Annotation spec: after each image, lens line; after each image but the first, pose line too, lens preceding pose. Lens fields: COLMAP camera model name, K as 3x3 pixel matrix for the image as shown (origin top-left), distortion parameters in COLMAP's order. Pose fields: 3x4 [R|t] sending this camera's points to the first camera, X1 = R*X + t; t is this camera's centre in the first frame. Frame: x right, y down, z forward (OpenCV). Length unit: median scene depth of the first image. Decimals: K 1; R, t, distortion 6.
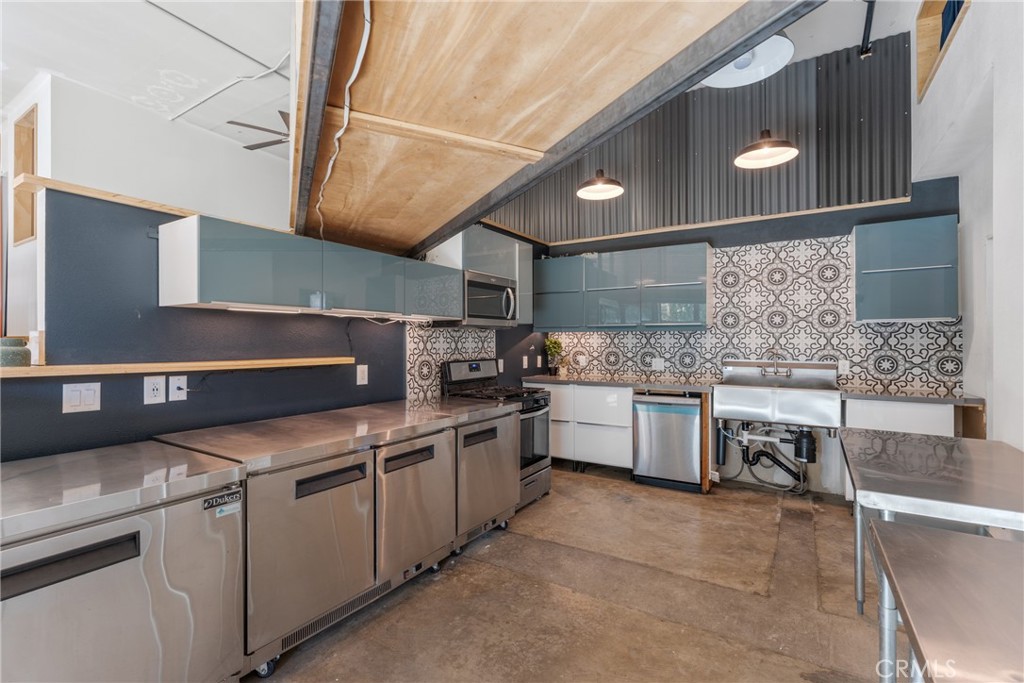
lens RADIAL K [[457.1, 0, 514.3], [0, 457.1, 342.4], [0, 0, 1]] dist [0.004257, 0.000211]
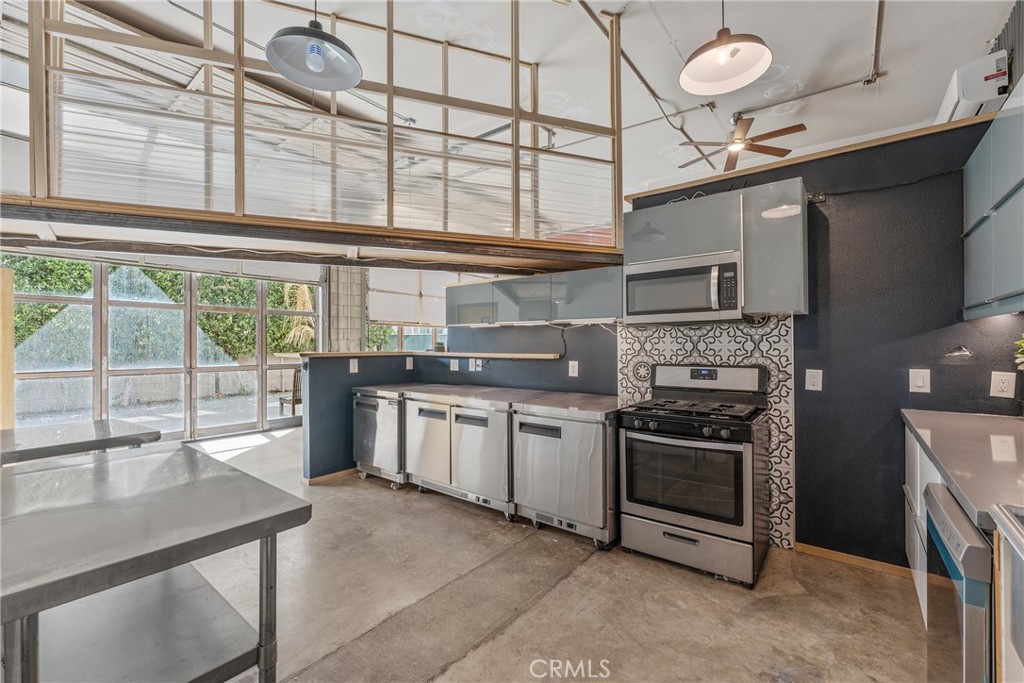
lens RADIAL K [[433.9, 0, 513.9], [0, 433.9, 342.4], [0, 0, 1]] dist [-0.001165, -0.000116]
pose [[-0.095492, -0.001746, -0.995429, 0.760975], [0.003510, 0.999992, -0.002090, -0.000193], [0.995424, -0.003693, -0.095485, 0.822153]]
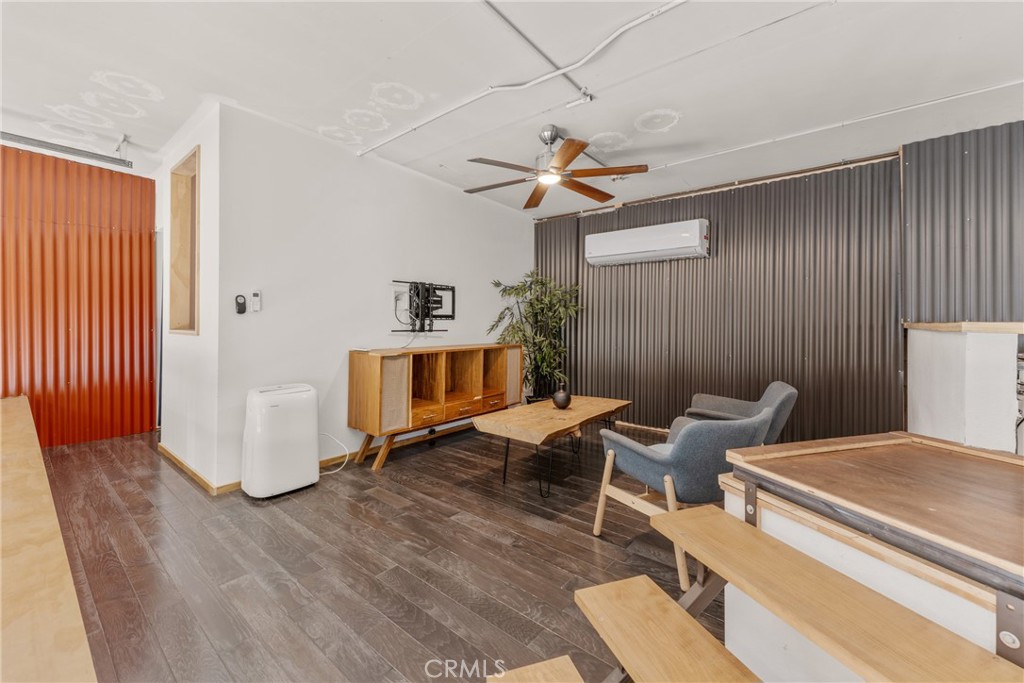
lens RADIAL K [[423.1, 0, 511.0], [0, 423.1, 331.7], [0, 0, 1]] dist [0.001081, 0.000035]
pose [[0.990758, 0.008109, -0.135400, -0.603558], [-0.006993, 0.999938, 0.008718, -0.308348], [0.135462, -0.007691, 0.990753, 0.530979]]
